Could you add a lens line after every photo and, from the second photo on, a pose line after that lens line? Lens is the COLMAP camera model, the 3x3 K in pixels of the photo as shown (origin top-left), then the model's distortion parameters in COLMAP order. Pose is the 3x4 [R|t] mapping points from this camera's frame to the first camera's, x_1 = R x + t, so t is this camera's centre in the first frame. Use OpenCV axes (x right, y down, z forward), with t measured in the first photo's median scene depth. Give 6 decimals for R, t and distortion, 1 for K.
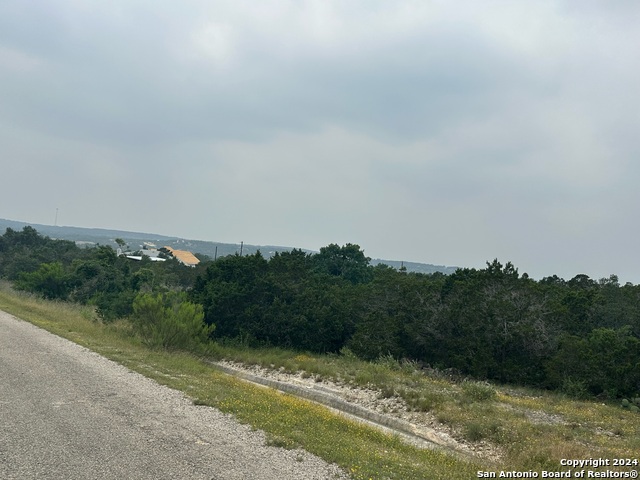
lens RADIAL K [[603.6, 0, 320.0], [0, 603.6, 240.0], [0, 0, 1]] dist [0.047258, -0.004145]
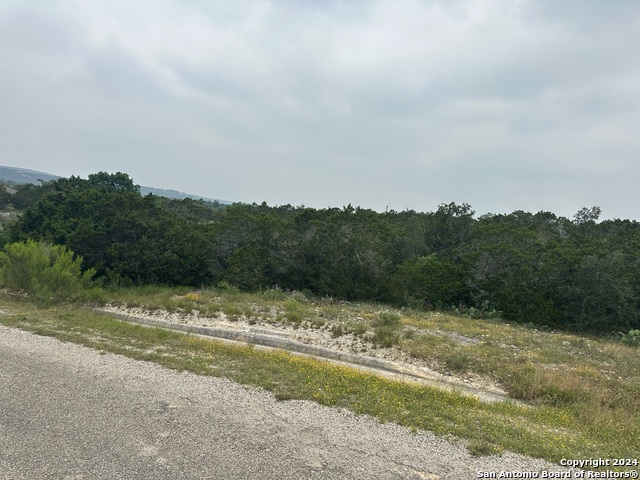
lens RADIAL K [[452.0, 0, 314.5], [0, 452.0, 239.9], [0, 0, 1]] dist [0.104883, -0.136837]
pose [[0.864162, -0.029553, 0.502345, -0.248640], [-0.047377, 0.989062, 0.139688, -0.020969], [-0.500979, -0.144513, 0.853309, 0.242108]]
